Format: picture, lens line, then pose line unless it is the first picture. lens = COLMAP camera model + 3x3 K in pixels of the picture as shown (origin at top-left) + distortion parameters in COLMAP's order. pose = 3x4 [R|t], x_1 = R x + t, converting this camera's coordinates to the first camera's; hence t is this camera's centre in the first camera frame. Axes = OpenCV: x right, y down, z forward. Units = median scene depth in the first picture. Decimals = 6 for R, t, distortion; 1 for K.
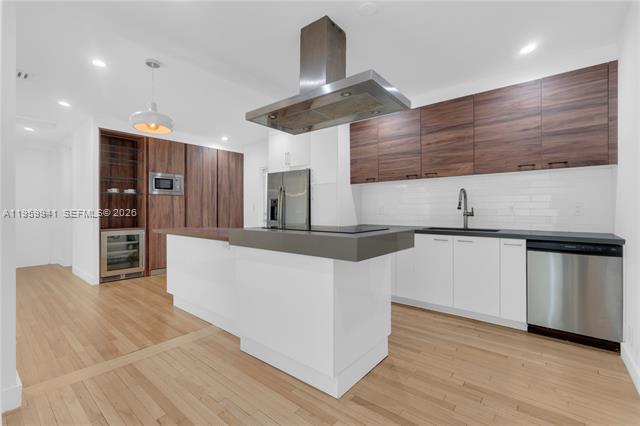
lens RADIAL K [[284.6, 0, 320.0], [0, 284.6, 213.0], [0, 0, 1]] dist [-0.000766, -0.000131]
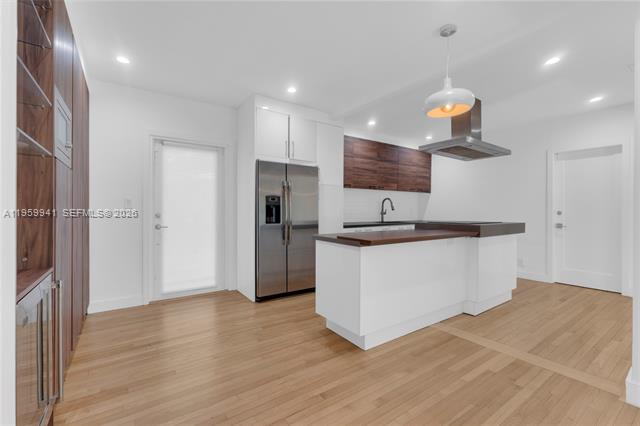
lens RADIAL K [[284.6, 0, 320.0], [0, 284.6, 213.0], [0, 0, 1]] dist [-0.000766, -0.000131]
pose [[0.254775, -0.006195, 0.966981, -1.321136], [0.005408, 0.999973, 0.004982, -0.008066], [-0.966985, 0.003960, 0.254801, 1.027344]]
